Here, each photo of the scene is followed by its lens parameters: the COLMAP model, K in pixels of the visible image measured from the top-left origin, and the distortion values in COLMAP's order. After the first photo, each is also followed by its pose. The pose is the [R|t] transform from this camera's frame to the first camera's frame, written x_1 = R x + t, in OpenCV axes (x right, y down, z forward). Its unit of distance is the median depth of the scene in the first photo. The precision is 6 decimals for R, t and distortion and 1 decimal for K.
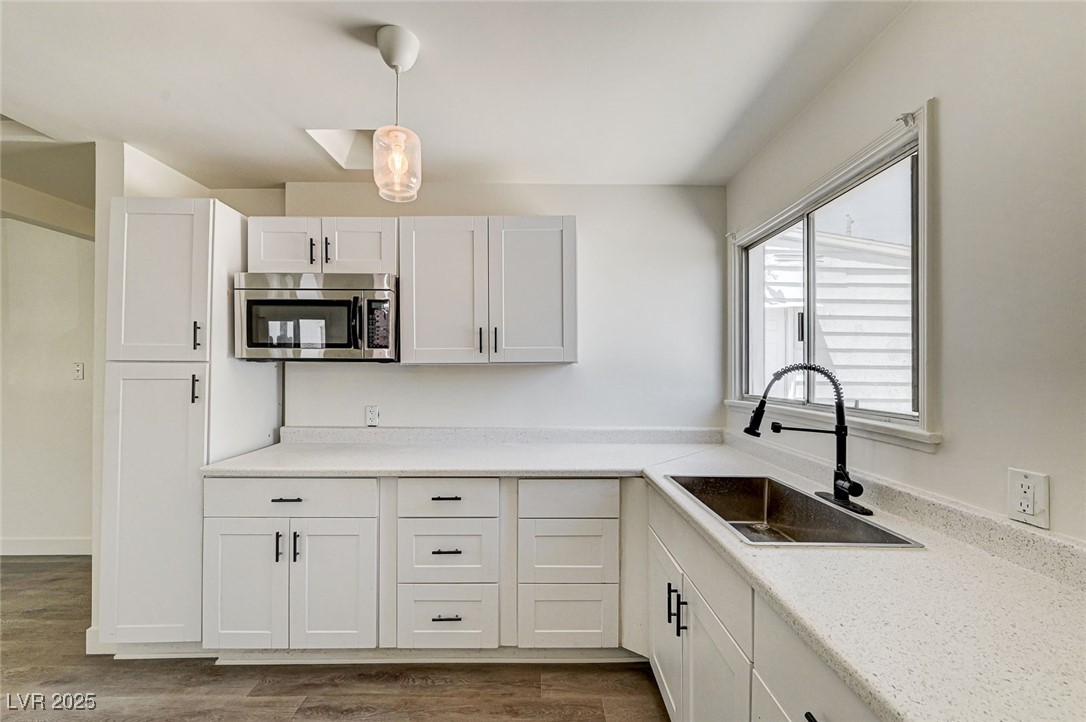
lens RADIAL K [[441.1, 0, 541.4], [0, 441.1, 366.9], [0, 0, 1]] dist [0.000110, 0.000063]
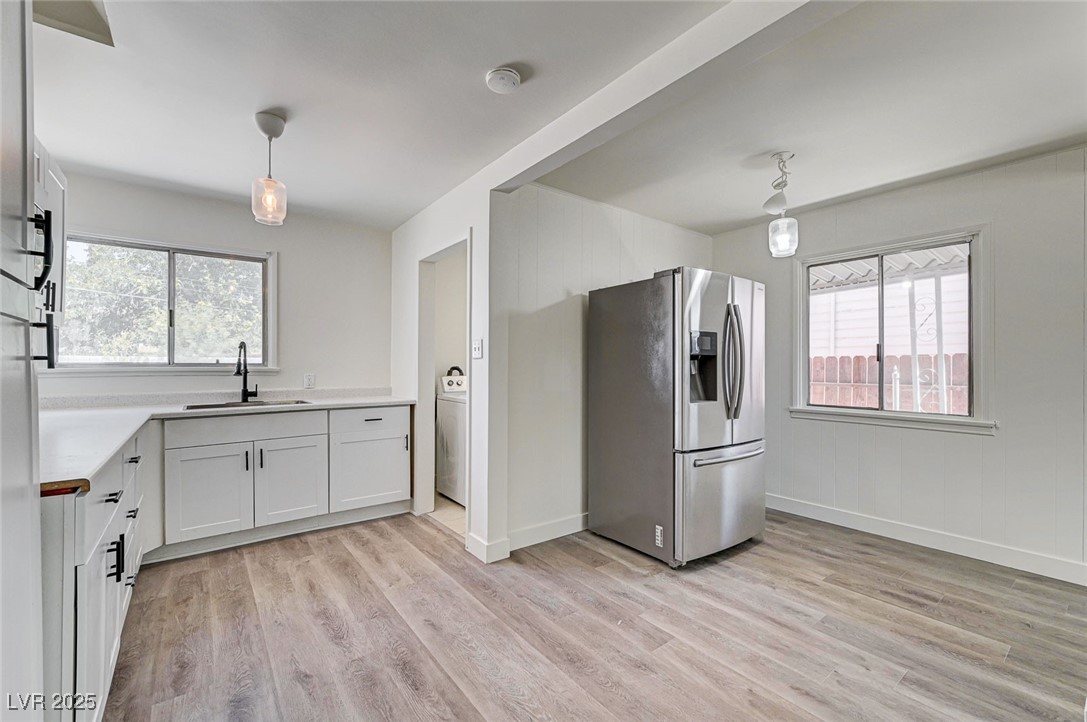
lens RADIAL K [[452.9, 0, 543.5], [0, 452.9, 361.0], [0, 0, 1]] dist [-0.000628, 0.000013]
pose [[-0.603153, 0.002485, 0.797622, -1.593990], [-0.009208, 0.999907, -0.010078, 0.073309], [-0.797573, -0.013423, -0.603074, 0.877243]]
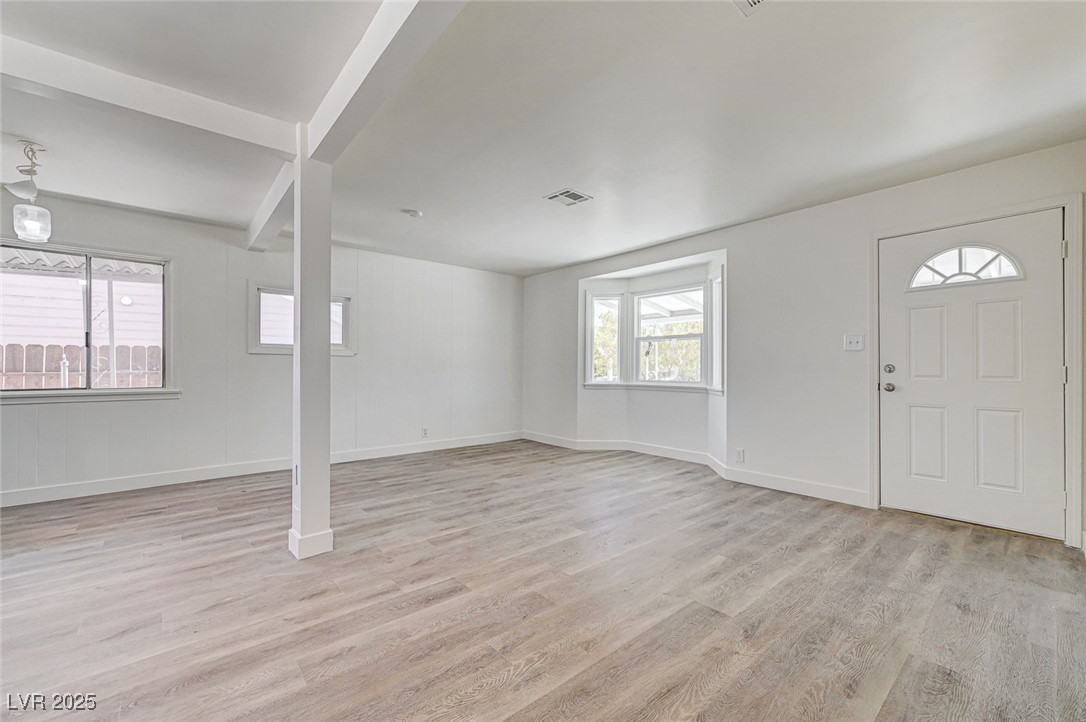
lens RADIAL K [[439.9, 0, 543.7], [0, 439.9, 367.4], [0, 0, 1]] dist [-0.000159, -0.000064]
pose [[-0.761384, -0.005232, -0.648280, -1.273608], [0.000535, 0.999962, -0.008699, 0.151223], [0.648301, -0.006970, -0.761352, 1.591185]]
